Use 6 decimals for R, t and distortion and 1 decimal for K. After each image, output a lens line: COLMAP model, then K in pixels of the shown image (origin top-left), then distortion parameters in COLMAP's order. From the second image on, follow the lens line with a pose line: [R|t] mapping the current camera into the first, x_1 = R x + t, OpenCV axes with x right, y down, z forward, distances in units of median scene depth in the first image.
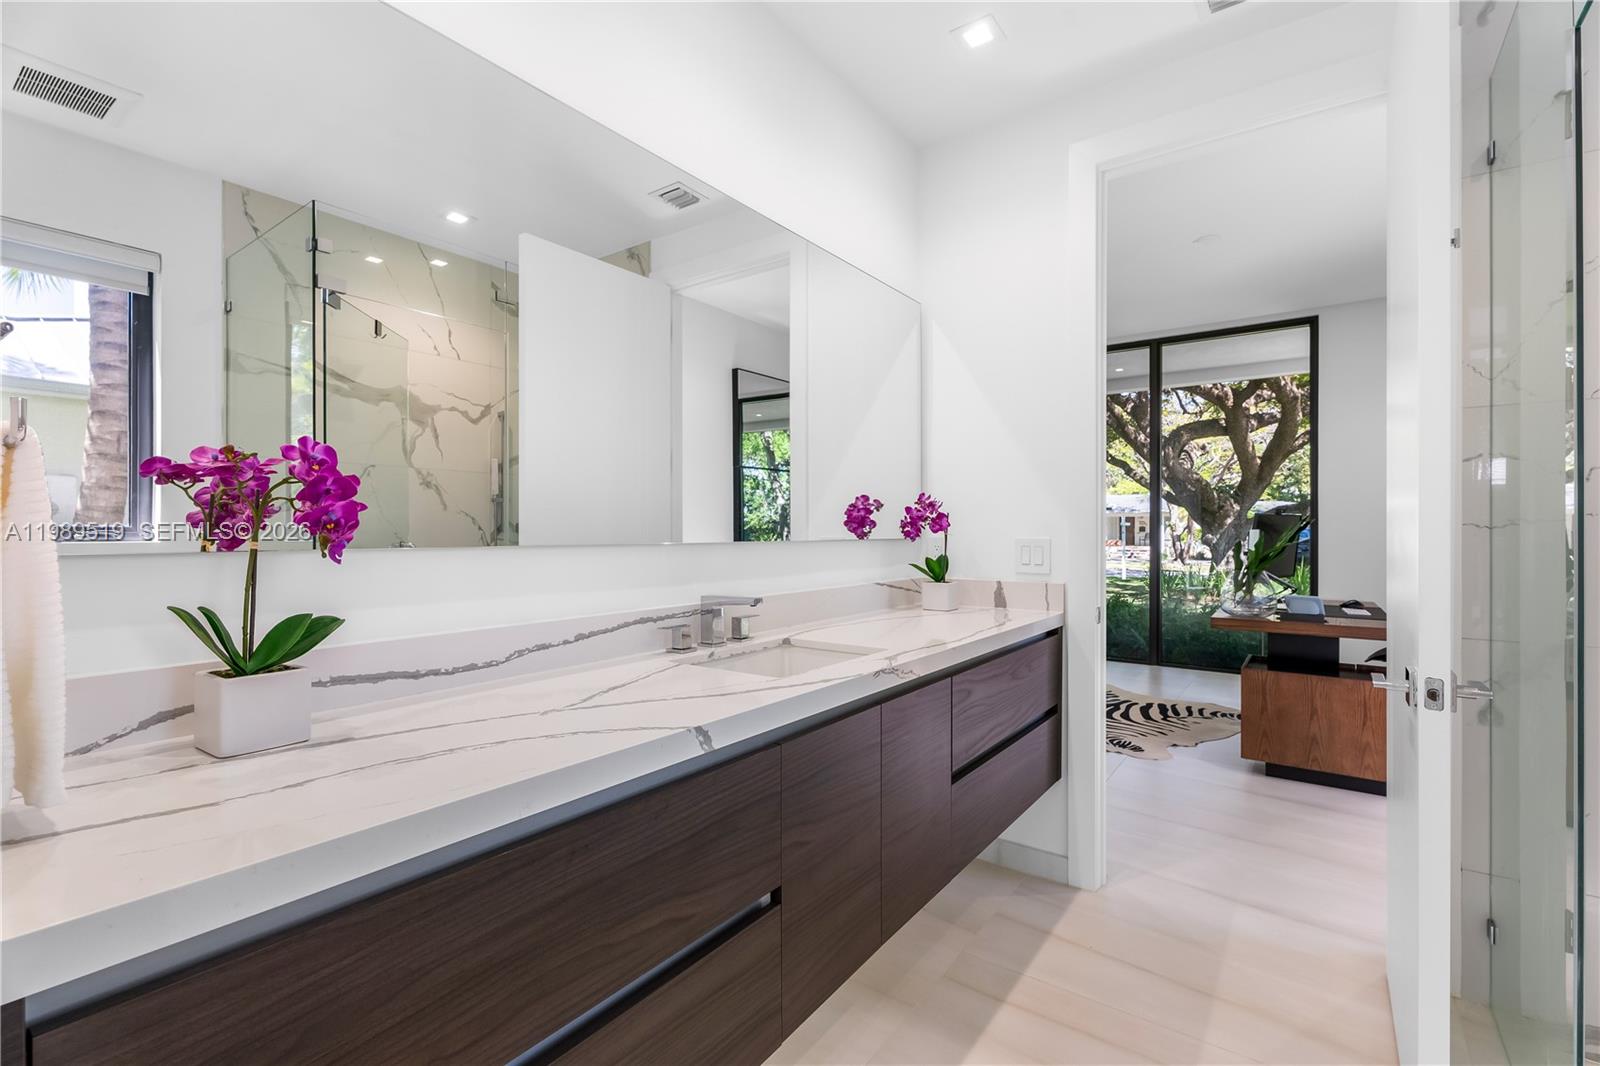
lens RADIAL K [[725.1, 0, 799.5], [0, 725.1, 526.6], [0, 0, 1]] dist [0.000404, -0.000161]
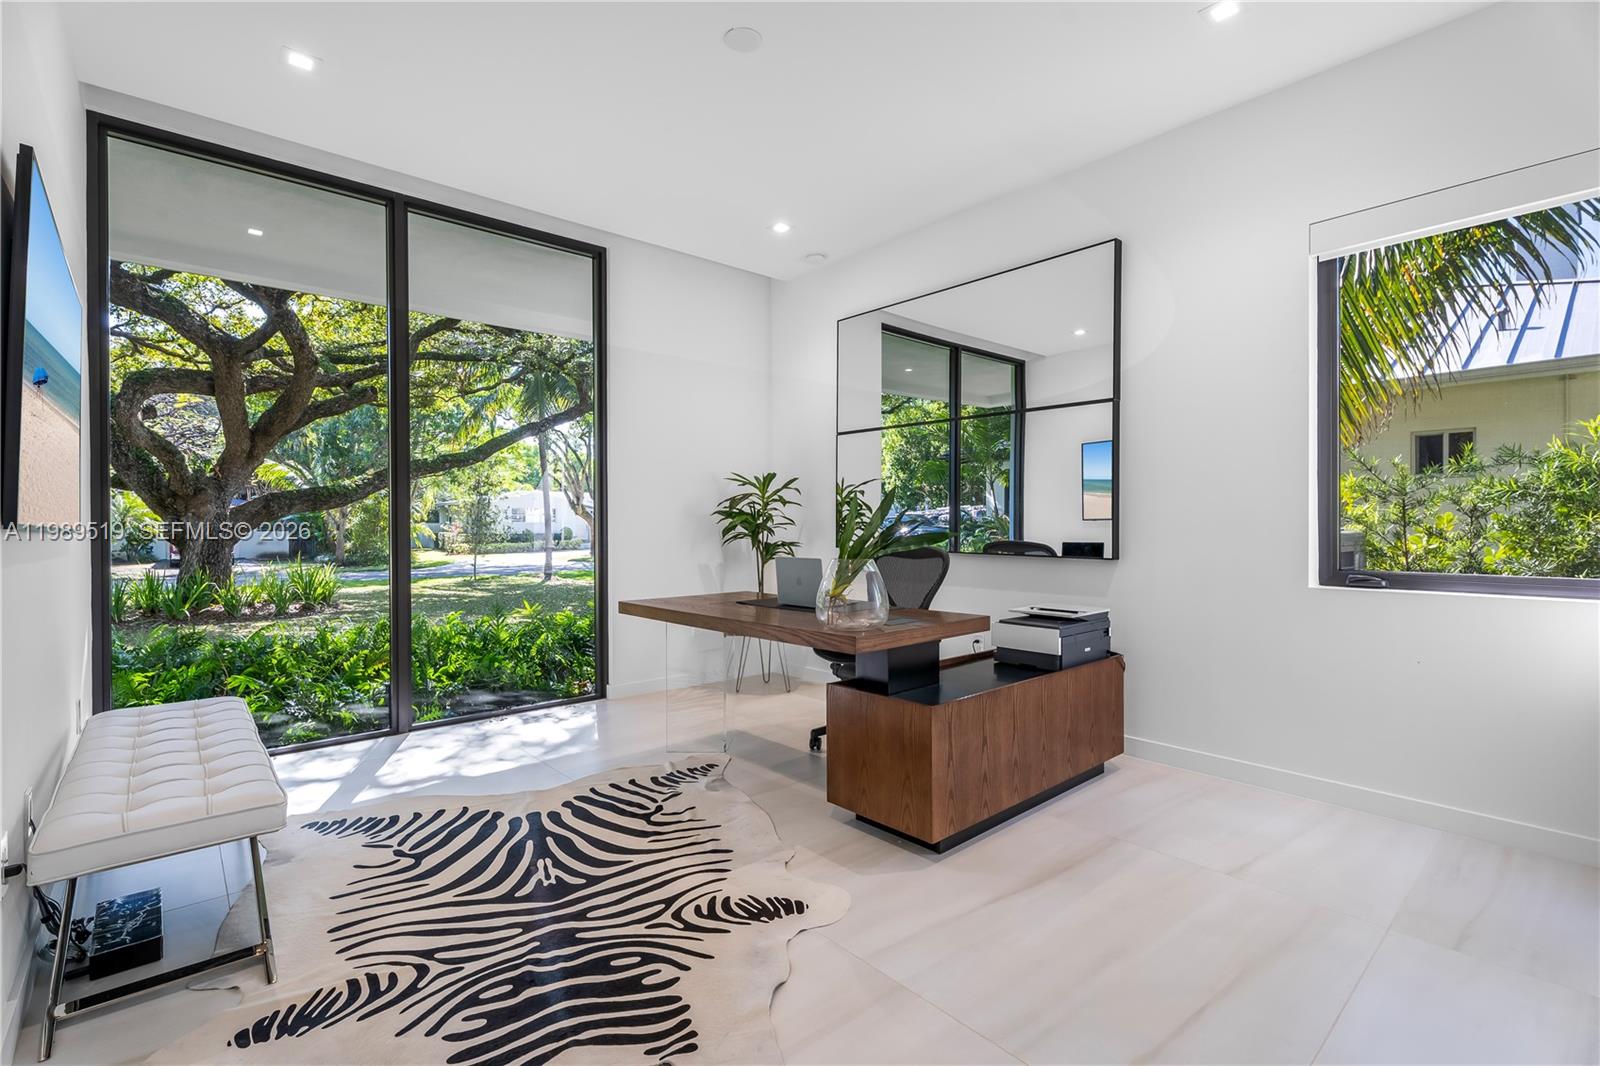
lens RADIAL K [[722.1, 0, 800.5], [0, 722.1, 527.1], [0, 0, 1]] dist [-0.000367, -0.000069]
pose [[0.209583, -0.008253, 0.977756, -0.034626], [0.000637, 0.999965, 0.008304, 0.014963], [-0.977791, -0.001118, 0.209581, 0.574817]]
